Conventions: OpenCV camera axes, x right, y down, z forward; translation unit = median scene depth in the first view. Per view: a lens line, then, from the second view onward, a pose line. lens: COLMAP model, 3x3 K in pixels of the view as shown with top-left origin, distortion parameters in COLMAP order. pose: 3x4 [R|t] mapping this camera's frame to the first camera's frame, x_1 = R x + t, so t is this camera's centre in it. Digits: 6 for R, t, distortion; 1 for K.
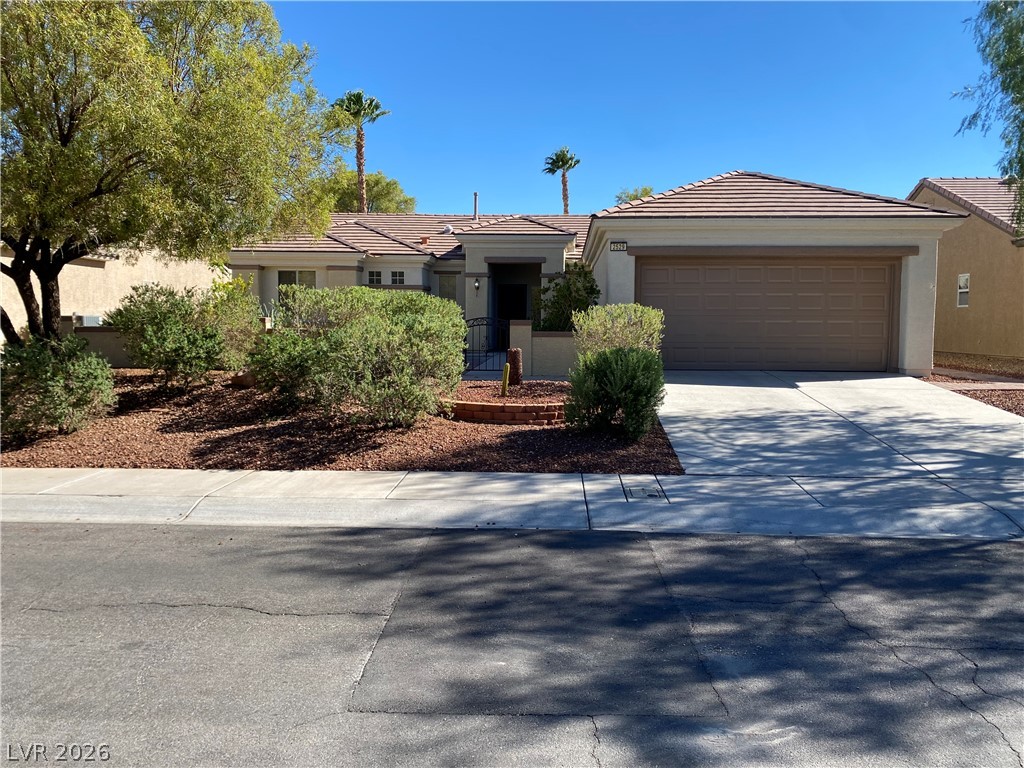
lens RADIAL K [[775.9, 0, 512.0], [0, 775.9, 384.0], [0, 0, 1]] dist [0.059004, -0.003555]
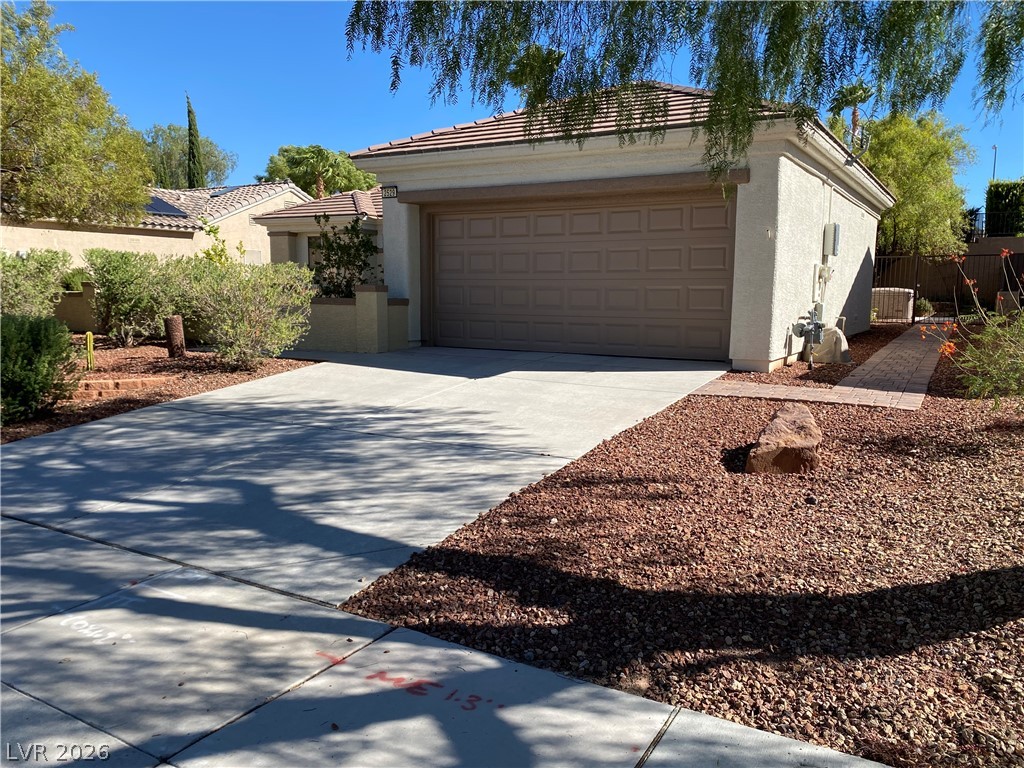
lens RADIAL K [[766.9, 0, 513.3], [0, 766.9, 409.8], [0, 0, 1]] dist [0.044290, -0.001165]
pose [[0.896524, 0.071395, -0.437204, 0.612914], [-0.038457, 0.995745, 0.083744, -0.023221], [0.441323, -0.058265, 0.895455, 0.320979]]
